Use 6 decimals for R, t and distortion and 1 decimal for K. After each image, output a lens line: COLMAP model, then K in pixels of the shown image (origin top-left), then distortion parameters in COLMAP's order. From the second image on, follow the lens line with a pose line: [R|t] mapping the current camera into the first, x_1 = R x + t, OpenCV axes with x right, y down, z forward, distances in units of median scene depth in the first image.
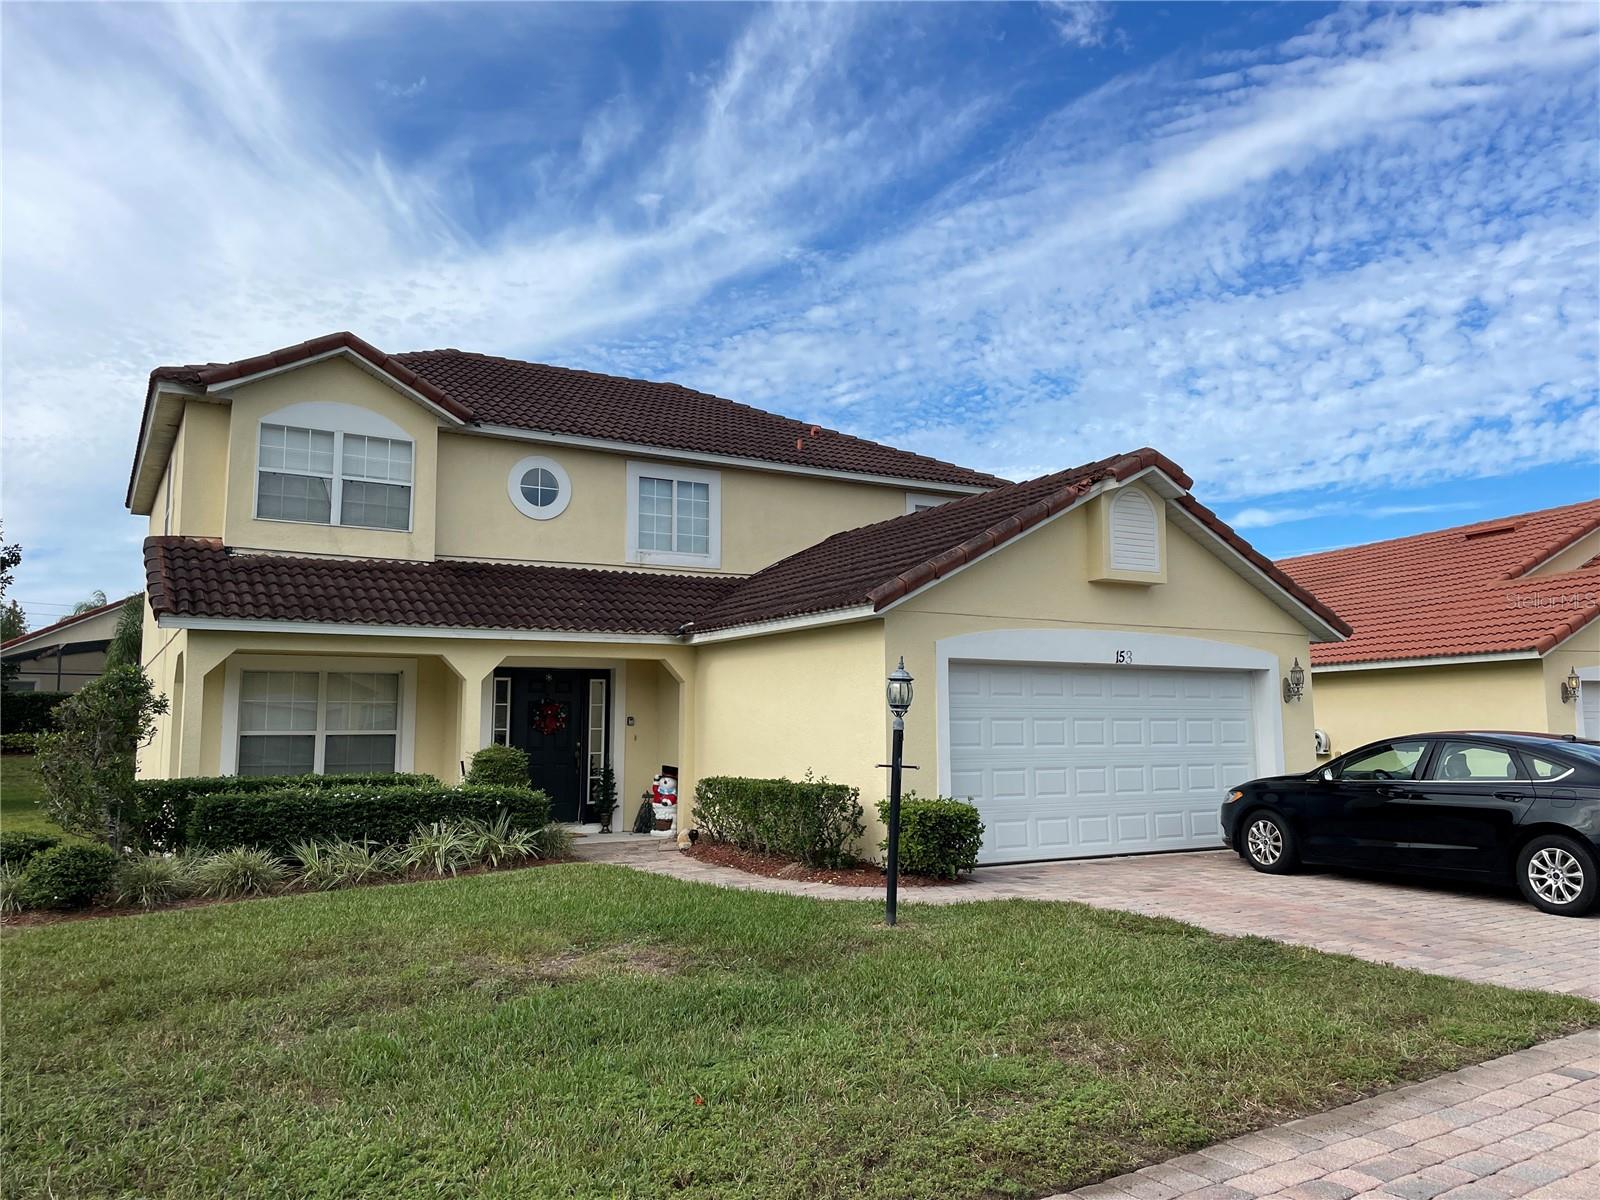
lens RADIAL K [[1219.4, 0, 847.4], [0, 1219.4, 589.7], [0, 0, 1]] dist [0.024182, -0.005998]
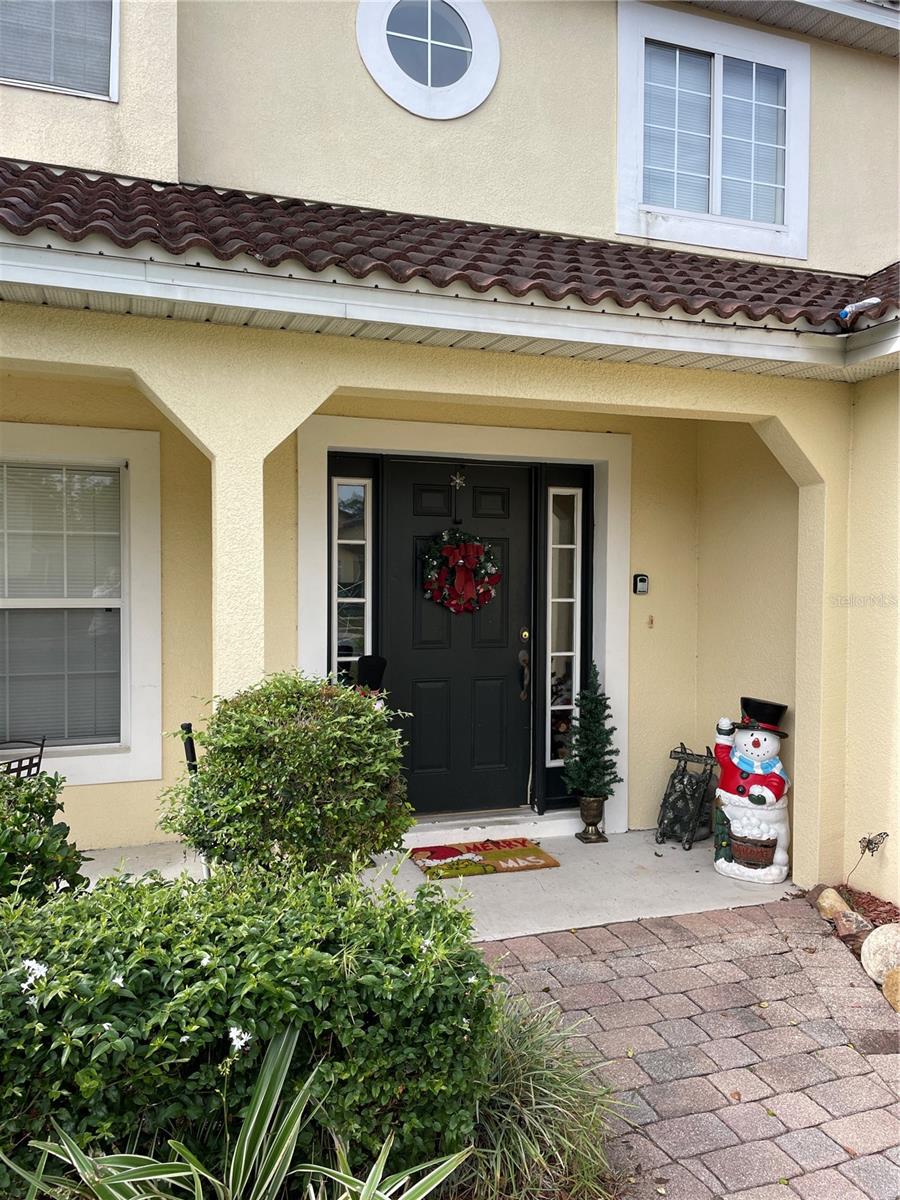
lens RADIAL K [[914.6, 0, 453.1], [0, 914.6, 602.2], [0, 0, 1]] dist [0.024182, -0.005998]
pose [[0.973942, 0.015924, -0.226237, -0.180175], [0.016188, 0.990107, 0.139380, 0.072057], [0.226218, -0.139410, 0.964049, 0.712792]]
